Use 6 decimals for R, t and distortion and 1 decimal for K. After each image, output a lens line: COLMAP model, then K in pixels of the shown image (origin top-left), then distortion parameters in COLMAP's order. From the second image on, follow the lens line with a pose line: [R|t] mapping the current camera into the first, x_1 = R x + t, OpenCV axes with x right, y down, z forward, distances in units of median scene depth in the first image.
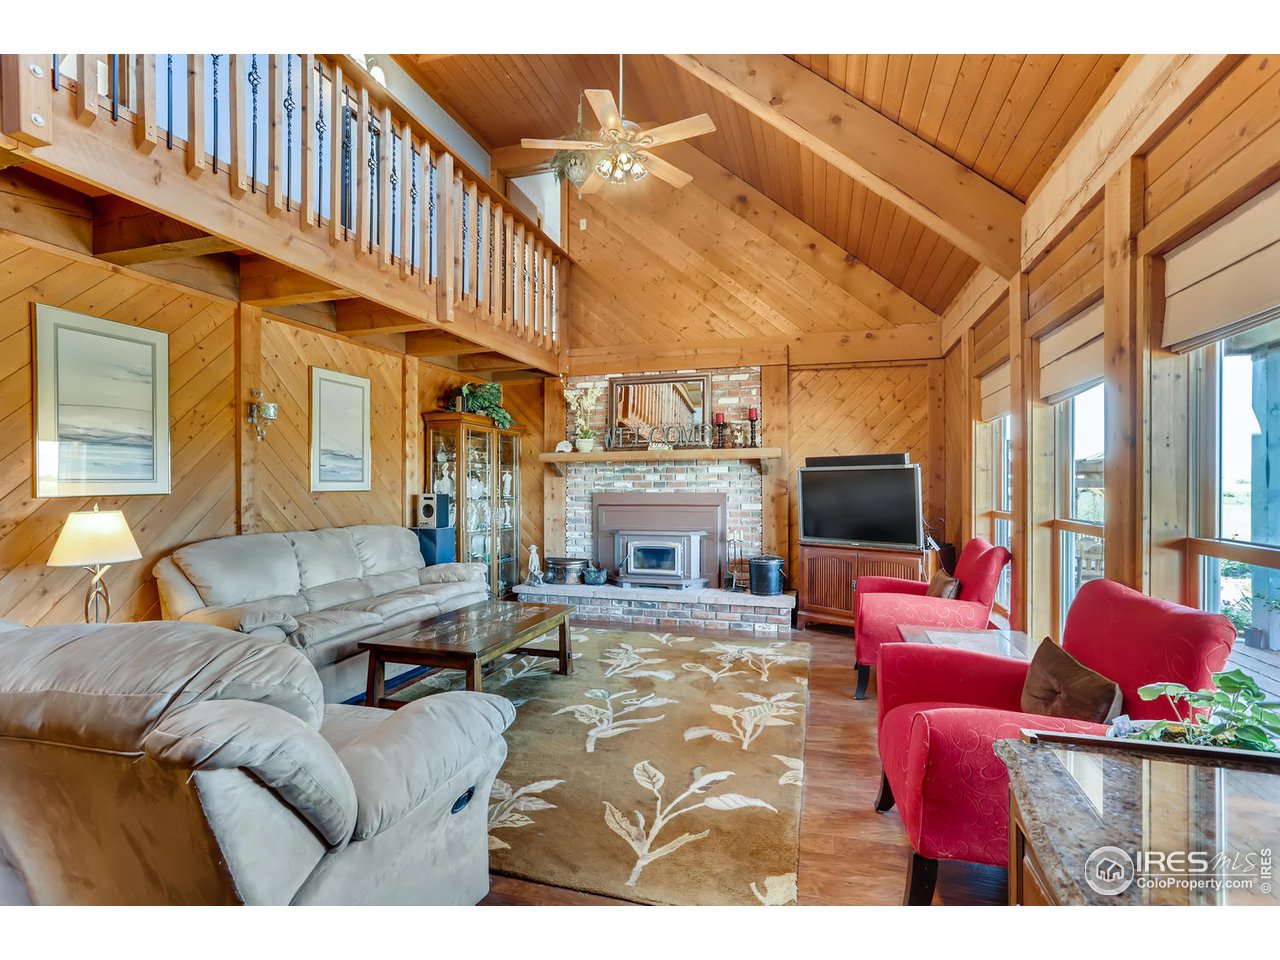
lens RADIAL K [[620.2, 0, 635.6], [0, 620.2, 480.7], [0, 0, 1]] dist [-0.003907, -0.000174]
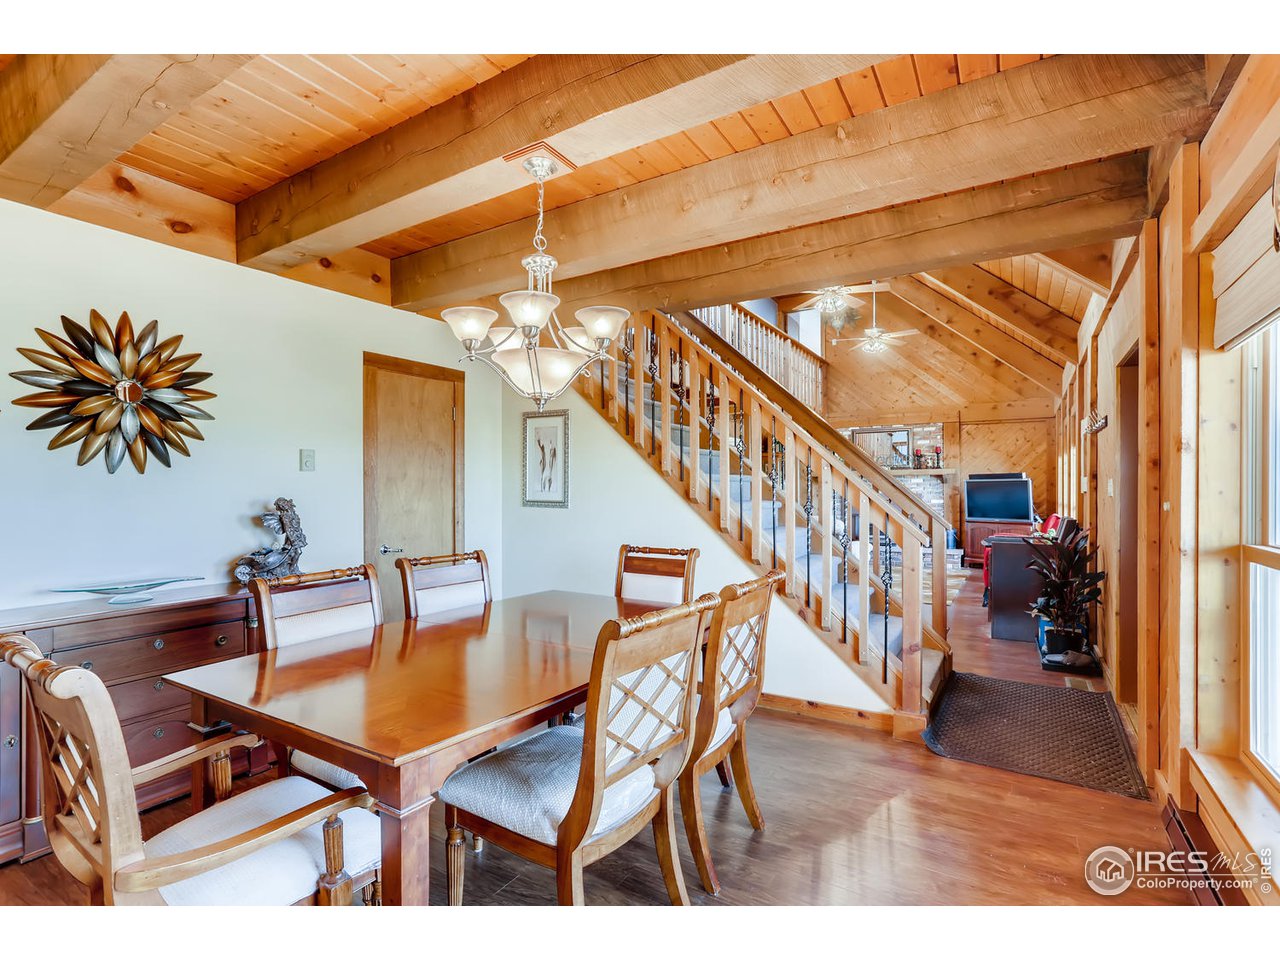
lens RADIAL K [[620.2, 0, 646.1], [0, 620.2, 485.0], [0, 0, 1]] dist [-0.003907, -0.000174]
pose [[0.969188, 0.000359, -0.246321, -0.186943], [-0.001154, 0.999995, -0.003082, 0.001342], [0.246319, 0.003271, 0.969183, -0.939609]]
